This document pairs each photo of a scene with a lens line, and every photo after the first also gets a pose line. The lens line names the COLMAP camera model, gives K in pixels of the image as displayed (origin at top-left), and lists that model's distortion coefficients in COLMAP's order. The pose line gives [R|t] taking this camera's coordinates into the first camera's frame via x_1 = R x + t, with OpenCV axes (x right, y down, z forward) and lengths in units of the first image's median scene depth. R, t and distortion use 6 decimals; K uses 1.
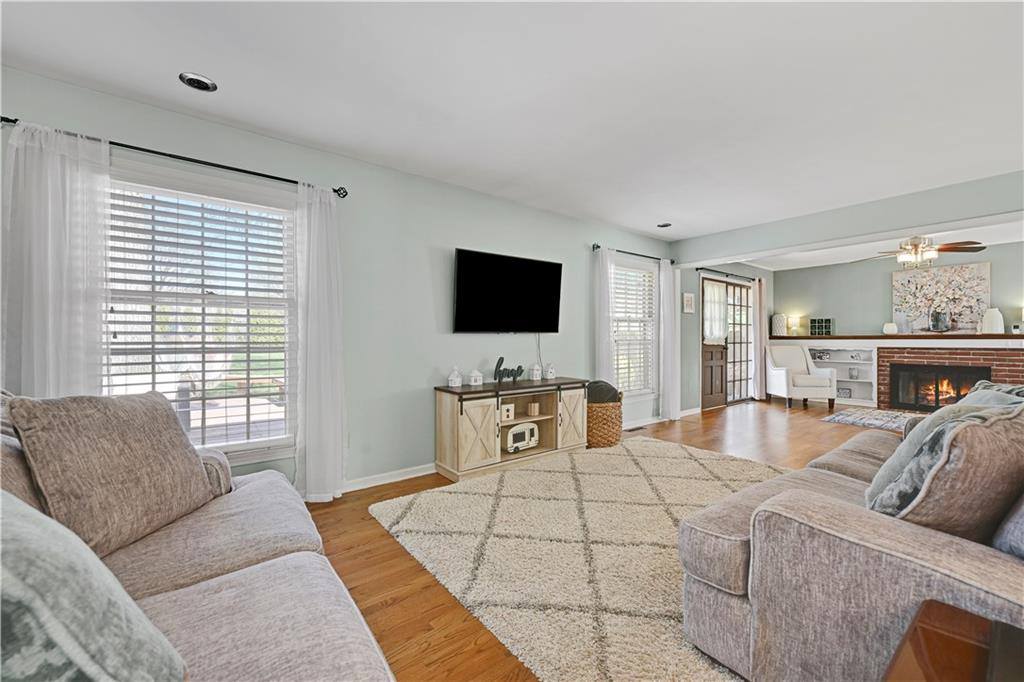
lens RADIAL K [[417.1, 0, 517.5], [0, 417.1, 337.8], [0, 0, 1]] dist [0.003578, 0.000002]
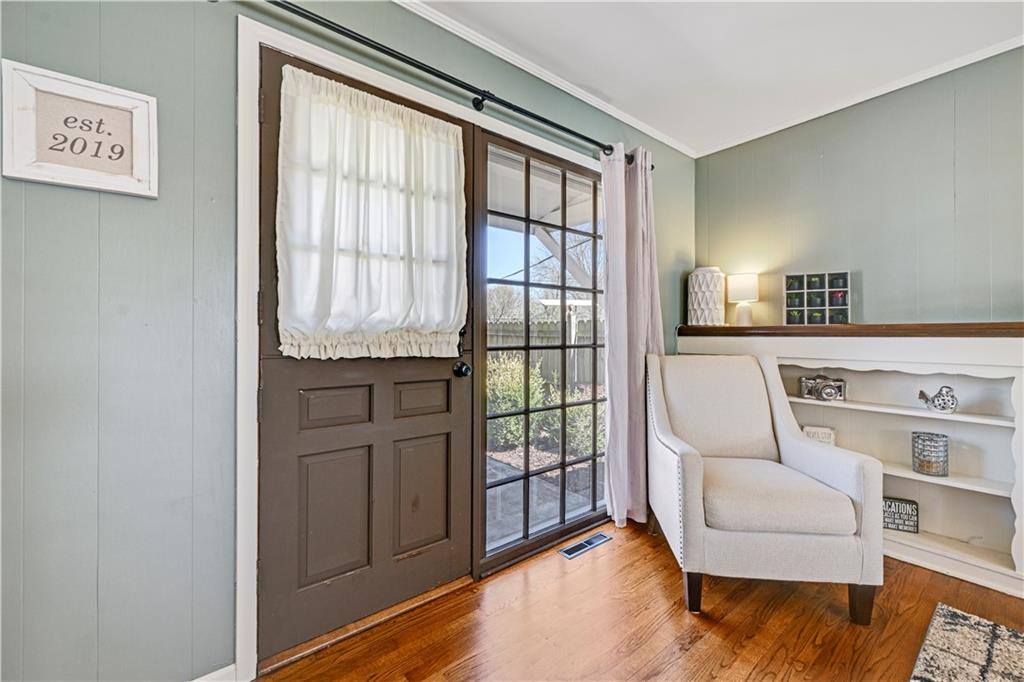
lens RADIAL K [[417.1, 0, 511.8], [0, 417.1, 331.5], [0, 0, 1]] dist [0.003578, 0.000002]
pose [[0.999990, 0.000982, -0.004368, 0.541064], [-0.001010, 0.999979, -0.006461, 0.002549], [0.004362, 0.006465, 0.999970, 0.744905]]
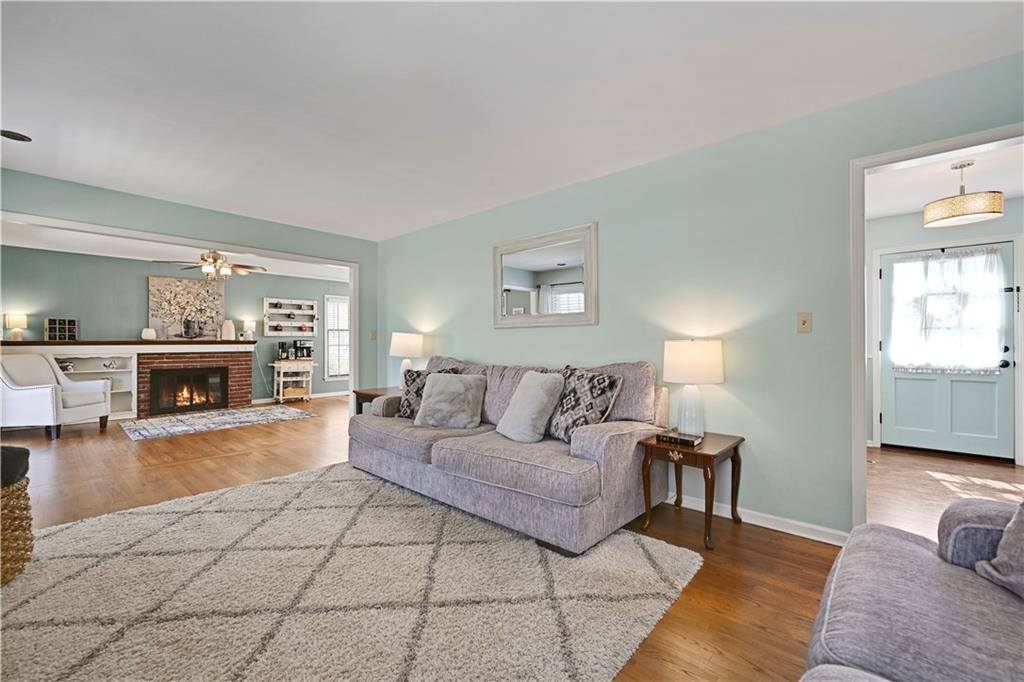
lens RADIAL K [[417.1, 0, 514.9], [0, 417.1, 339.7], [0, 0, 1]] dist [0.003578, 0.000002]
pose [[-0.182113, 0.008734, 0.983239, -0.222838], [-0.000087, 0.999960, -0.008898, -0.000084], [-0.983278, -0.001706, -0.182105, 0.341688]]
